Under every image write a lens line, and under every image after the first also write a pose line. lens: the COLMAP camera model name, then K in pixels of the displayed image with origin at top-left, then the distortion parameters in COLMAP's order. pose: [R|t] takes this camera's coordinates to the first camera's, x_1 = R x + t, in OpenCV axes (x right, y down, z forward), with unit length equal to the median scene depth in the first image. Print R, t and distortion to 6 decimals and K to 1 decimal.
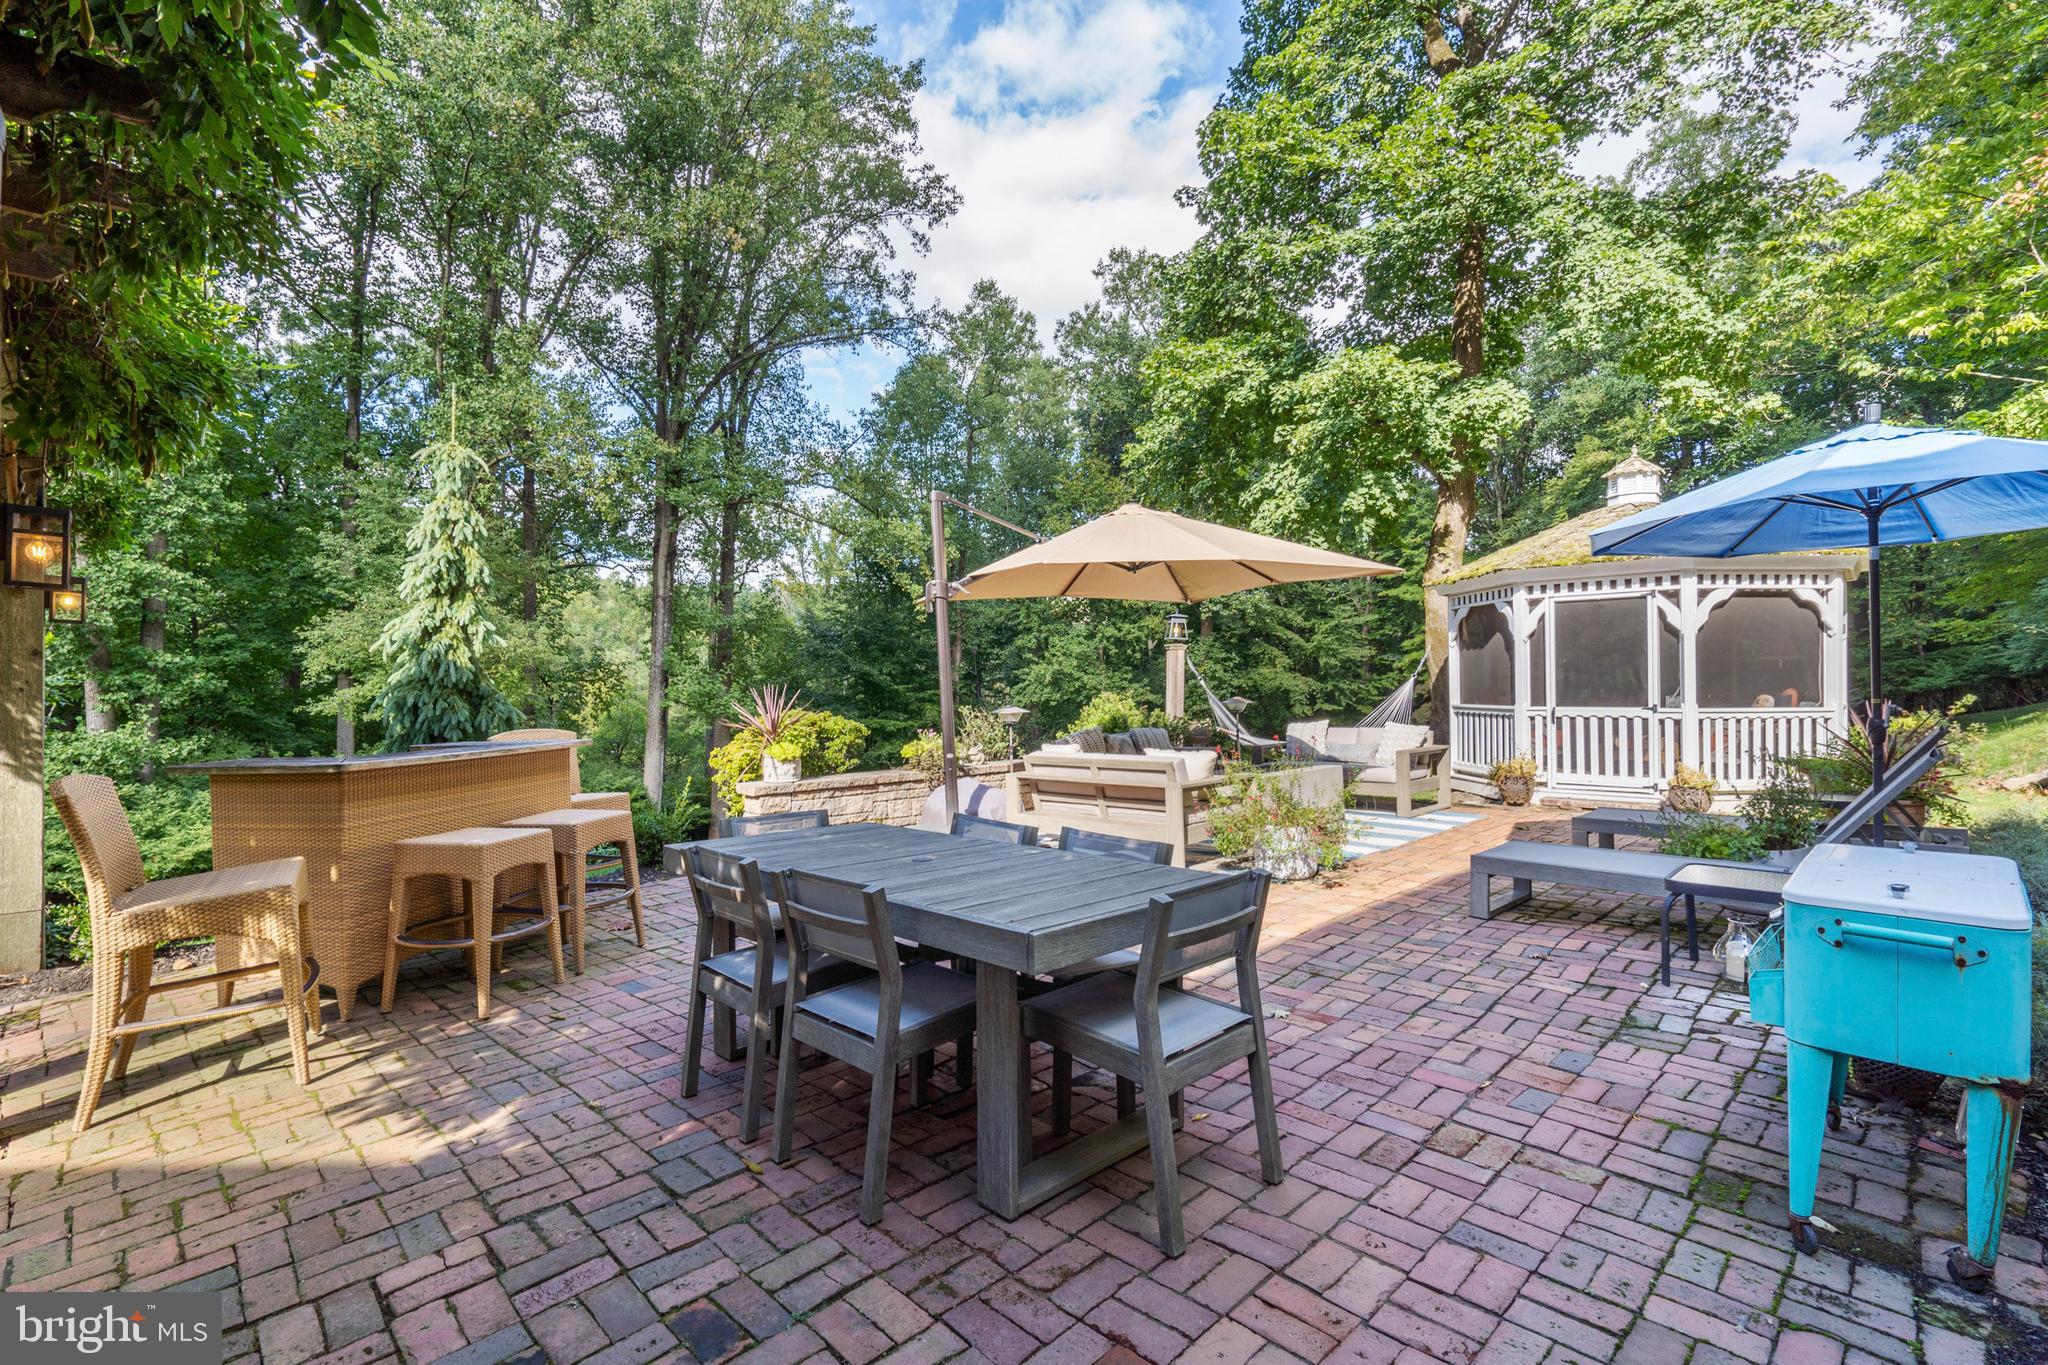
lens RADIAL K [[921.0, 0, 1024.0], [0, 921.0, 682.5], [0, 0, 1]] dist [0.001694, 0.000354]
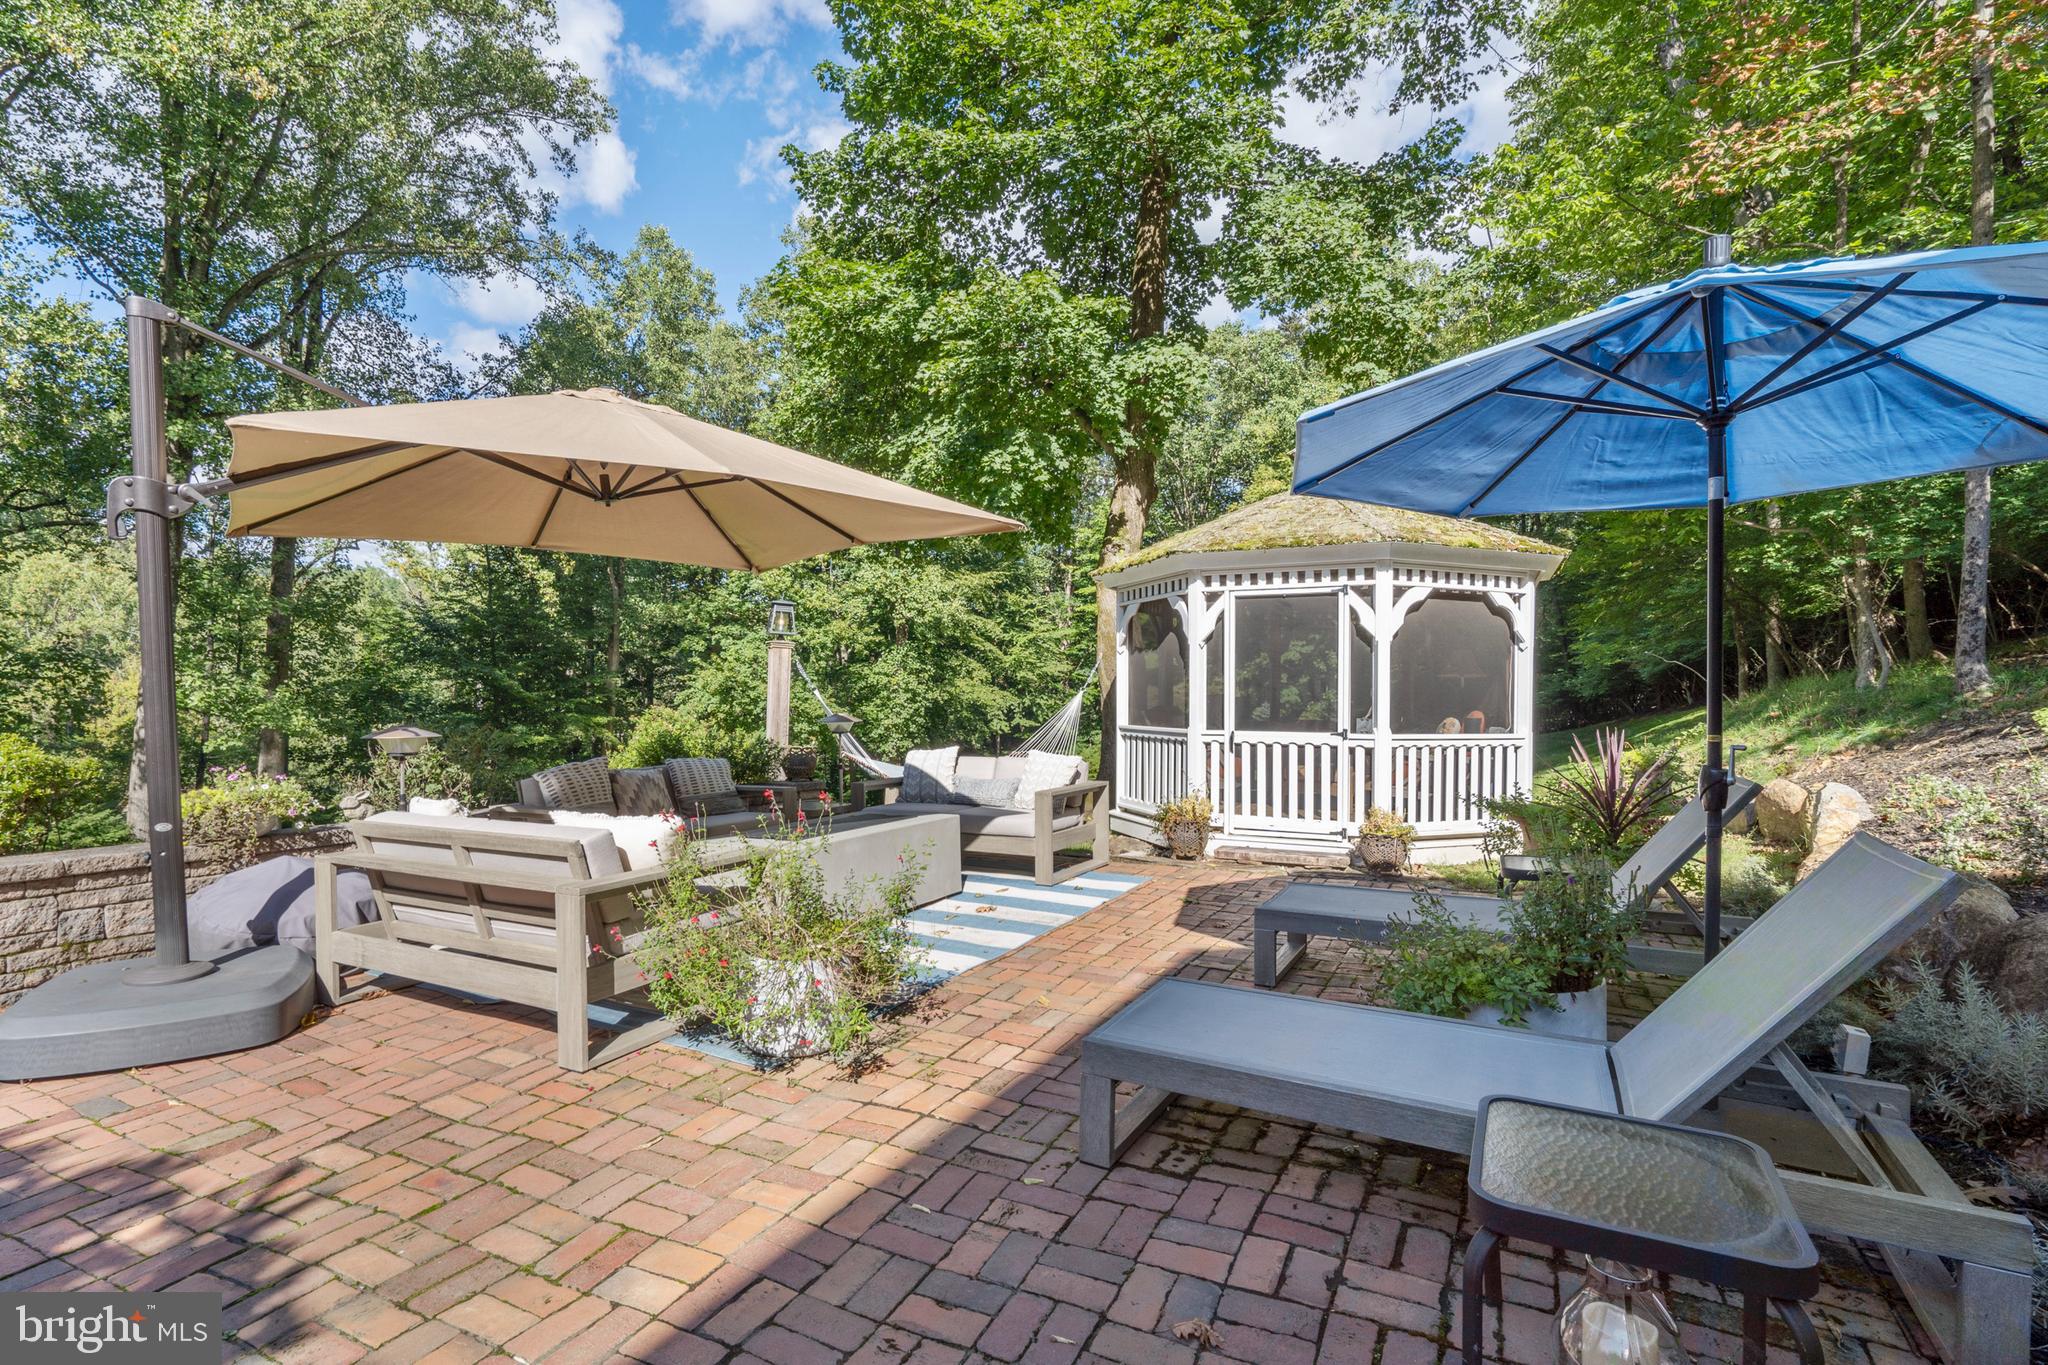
lens RADIAL K [[980.4, 0, 1024.0], [0, 980.4, 682.5], [0, 0, 1]] dist [-0.000032, 0.000376]
pose [[0.951328, 0.020925, 0.307469, 0.145984], [-0.017156, 0.999741, -0.014956, 0.000893], [-0.307702, 0.008953, 0.951441, 0.255485]]
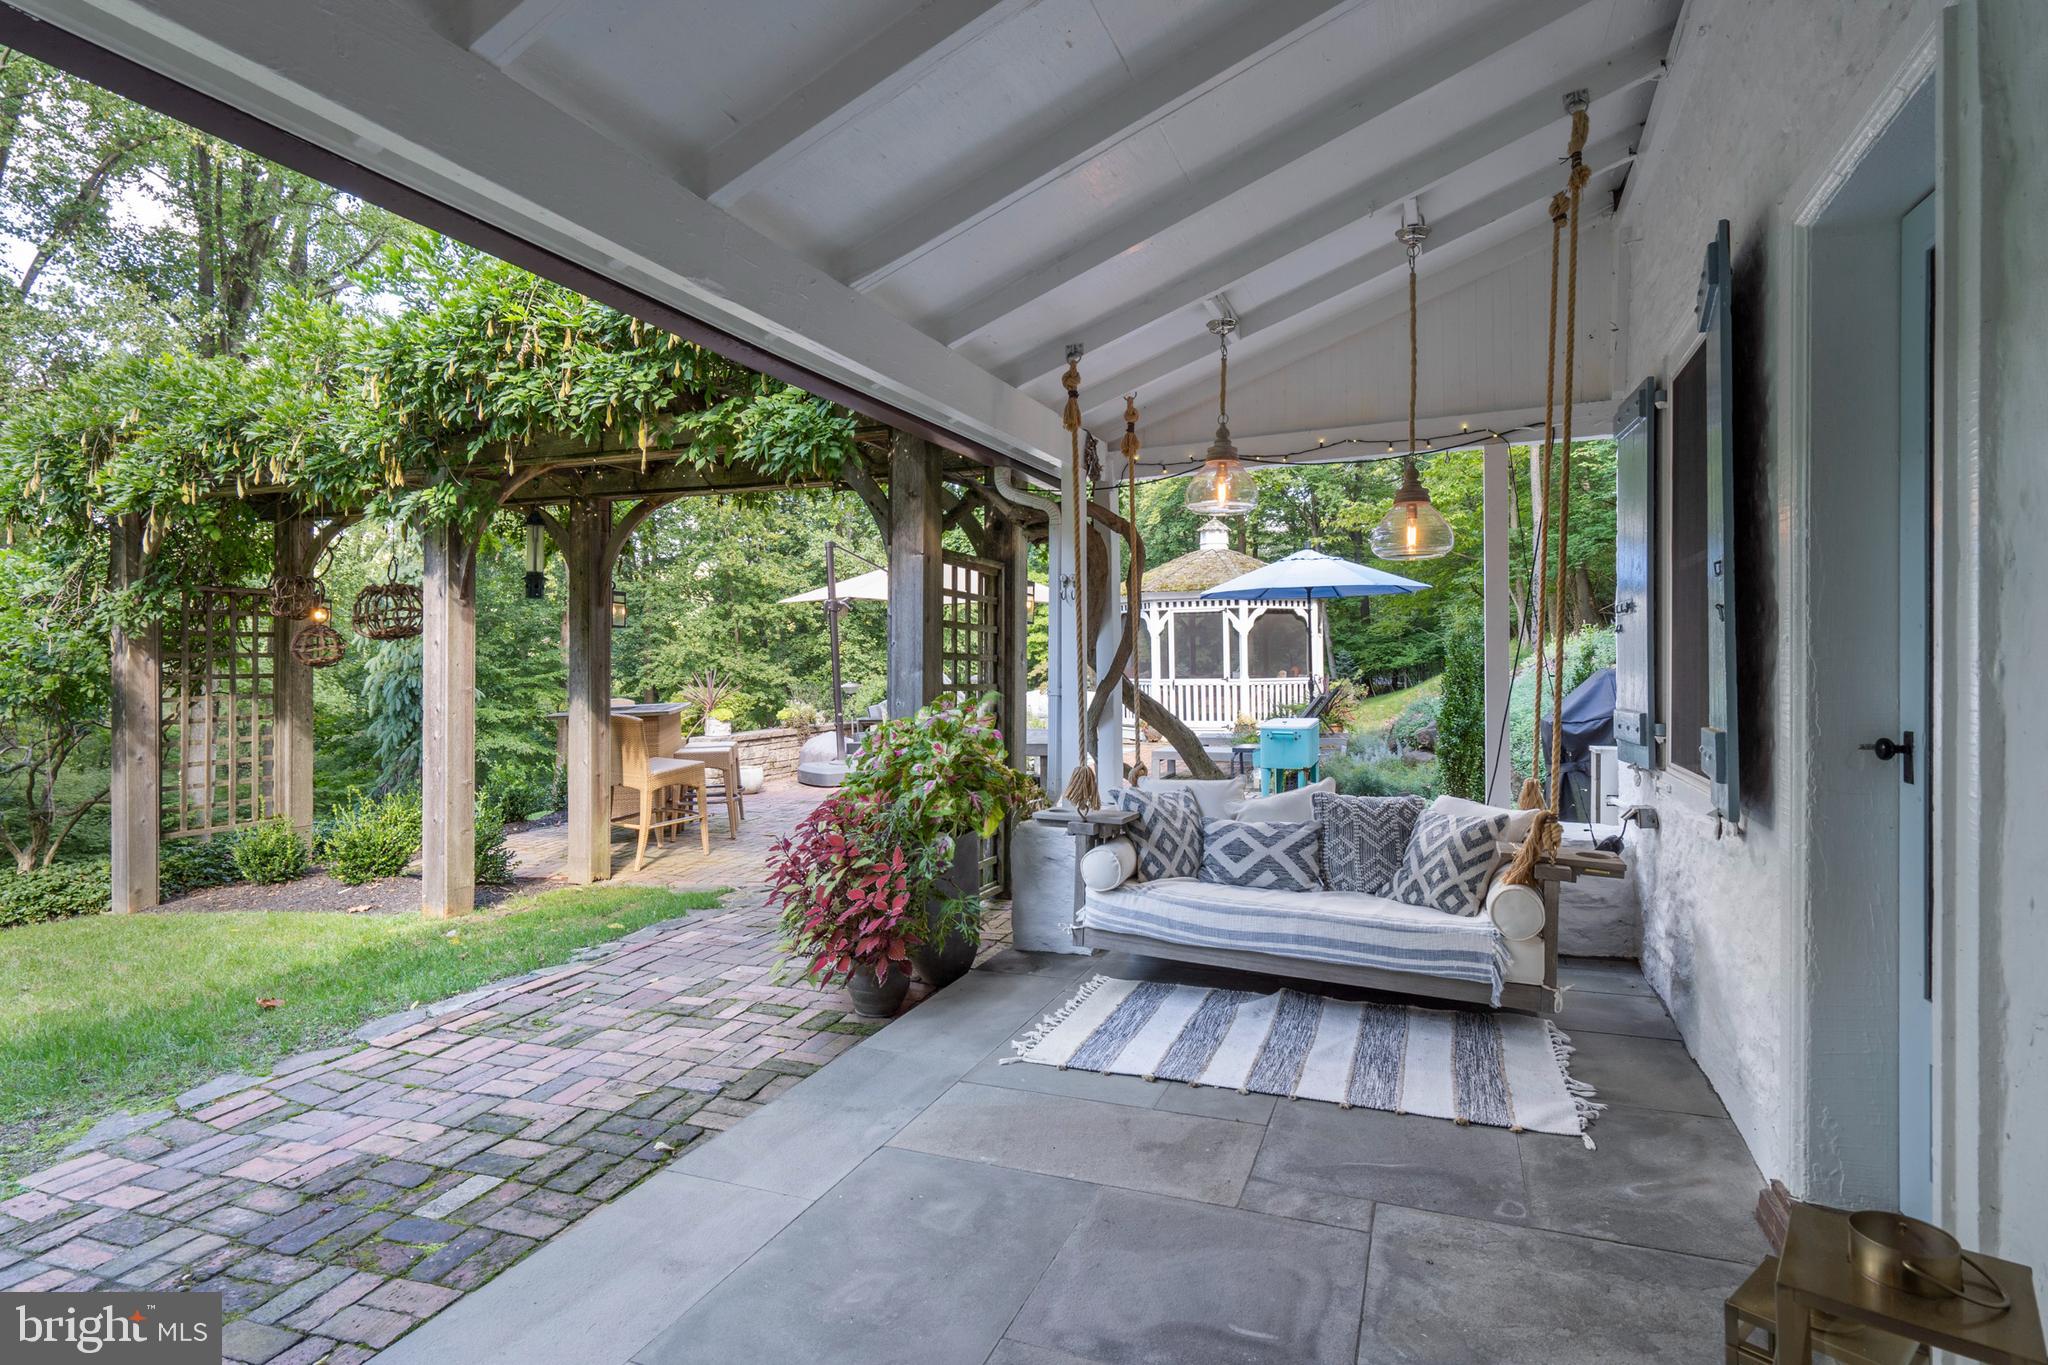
lens RADIAL K [[1025.8, 0, 1022.3], [0, 1025.8, 655.0], [0, 0, 1]] dist [0.000300, 0.000319]
pose [[0.918721, -0.001759, 0.394903, -0.348314], [0.005041, 0.999961, -0.007275, -0.003754], [-0.394875, 0.008675, 0.918694, -0.500779]]
